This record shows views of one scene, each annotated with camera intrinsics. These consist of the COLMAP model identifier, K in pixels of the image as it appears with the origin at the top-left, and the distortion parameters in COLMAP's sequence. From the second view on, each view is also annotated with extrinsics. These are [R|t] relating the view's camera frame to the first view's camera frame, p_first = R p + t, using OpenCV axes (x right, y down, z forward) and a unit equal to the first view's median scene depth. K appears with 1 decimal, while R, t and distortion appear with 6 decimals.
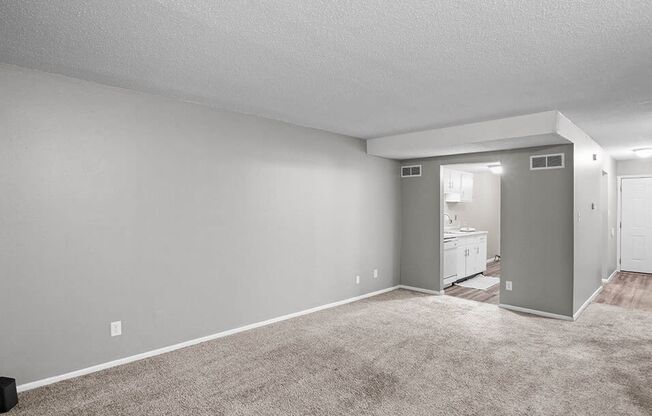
lens RADIAL K [[349.9, 0, 329.4], [0, 349.9, 216.1], [0, 0, 1]] dist [-0.050757, 0.026000]
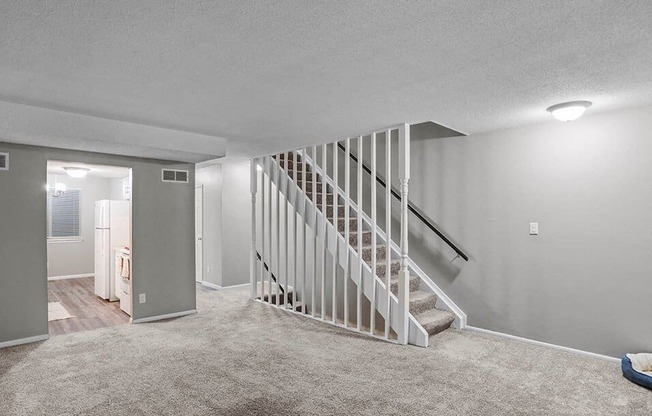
lens RADIAL K [[349.9, 0, 329.4], [0, 349.9, 216.1], [0, 0, 1]] dist [-0.050757, 0.026000]
pose [[0.026486, -0.001478, 0.999648, -0.478312], [0.022389, 0.999749, 0.000885, -0.019739], [-0.999398, 0.022358, 0.026513, 0.490915]]
